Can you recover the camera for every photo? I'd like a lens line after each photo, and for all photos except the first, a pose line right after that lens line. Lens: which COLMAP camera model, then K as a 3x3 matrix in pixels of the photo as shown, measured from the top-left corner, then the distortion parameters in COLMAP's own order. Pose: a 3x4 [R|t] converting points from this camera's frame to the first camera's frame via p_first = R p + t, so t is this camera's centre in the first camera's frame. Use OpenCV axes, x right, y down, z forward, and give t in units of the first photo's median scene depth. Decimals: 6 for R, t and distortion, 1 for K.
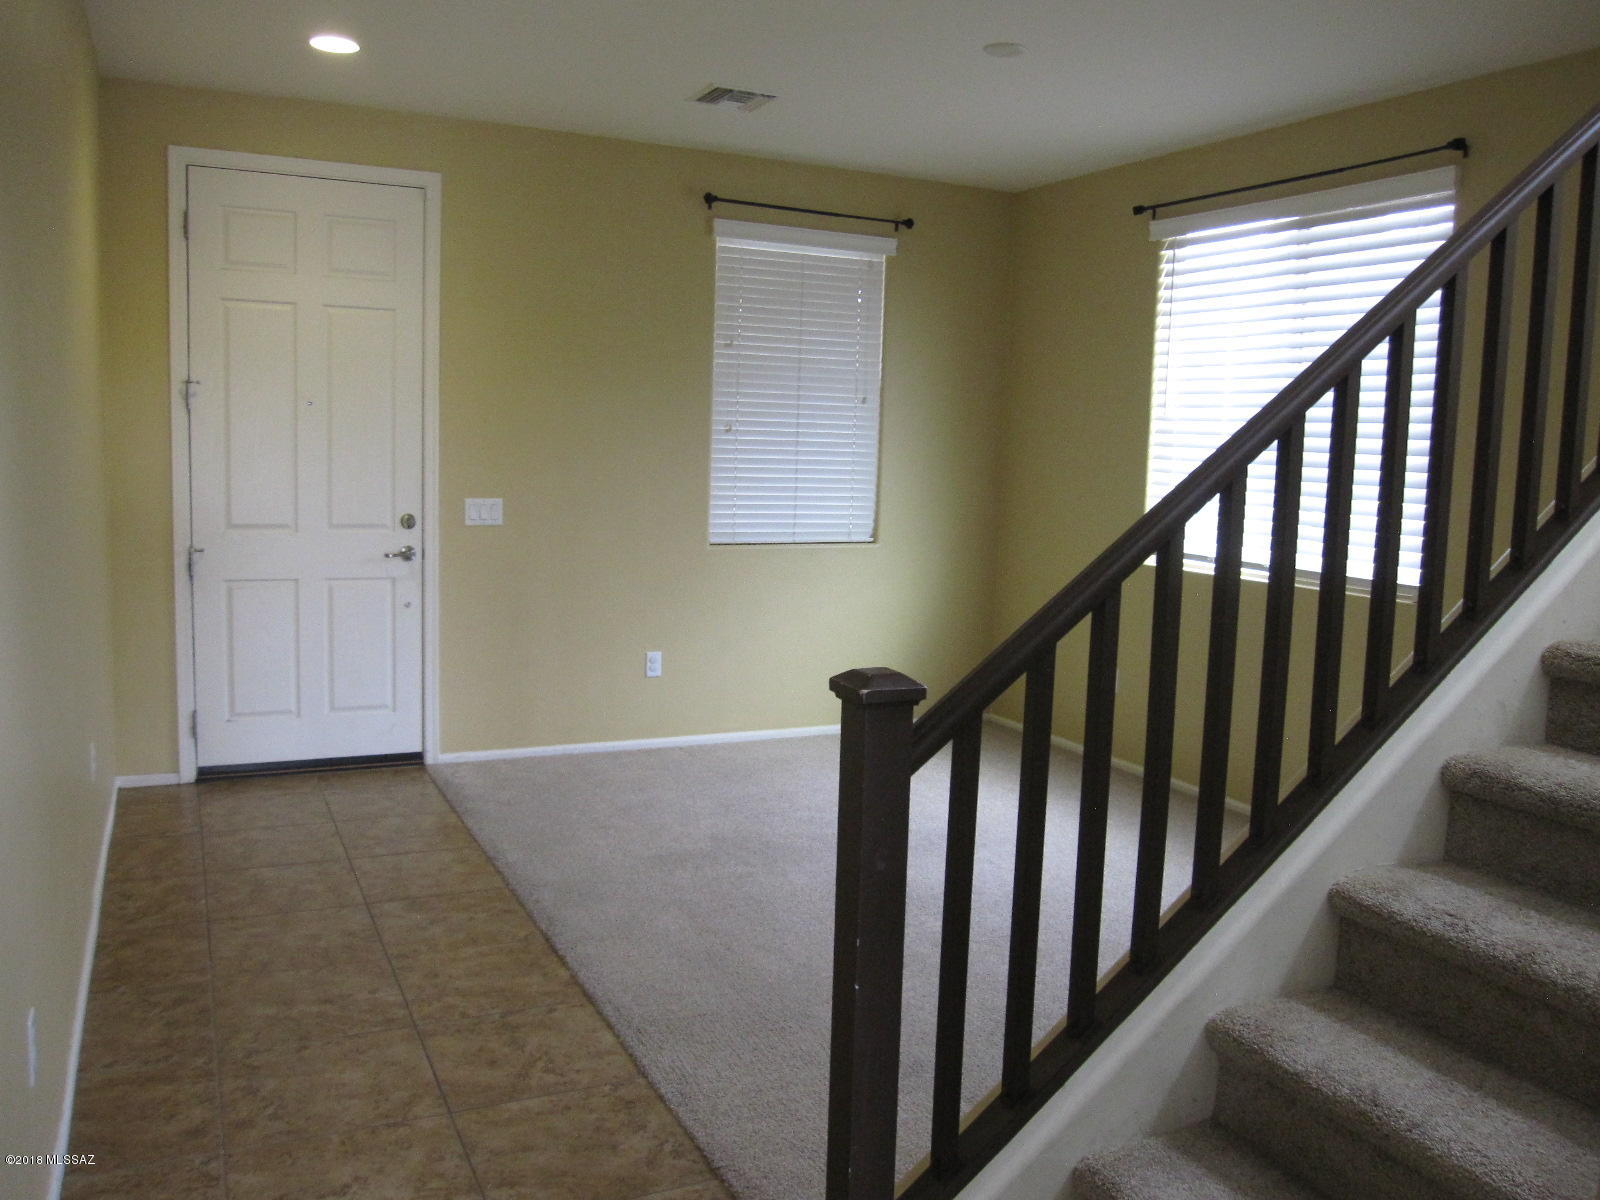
lens RADIAL K [[1313.7, 0, 814.4], [0, 1313.7, 581.2], [0, 0, 1]] dist [-0.053572, 0.002916]
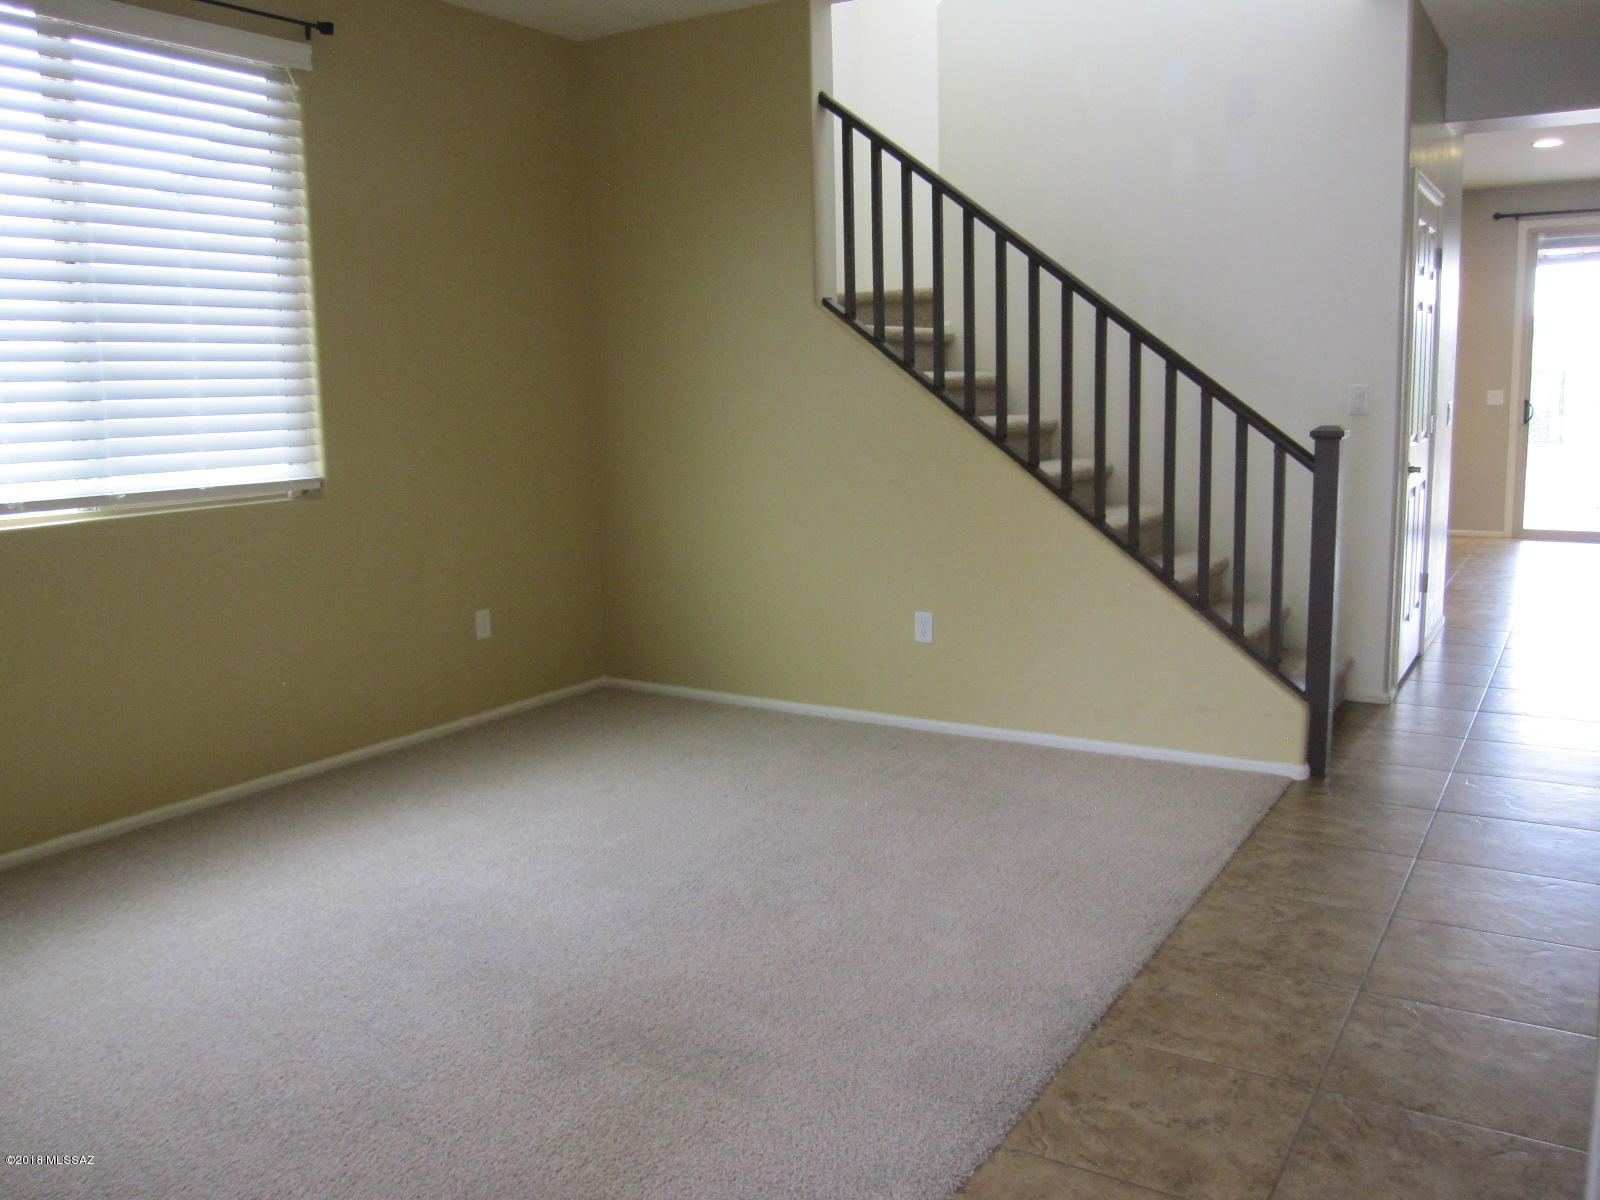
lens RADIAL K [[1313.7, 0, 814.4], [0, 1313.7, 581.2], [0, 0, 1]] dist [-0.053572, 0.002916]
pose [[-0.538205, -0.144135, 0.830398, -0.601264], [0.091498, 0.969453, 0.227574, -0.117204], [-0.837833, 0.198461, -0.508576, 1.285747]]
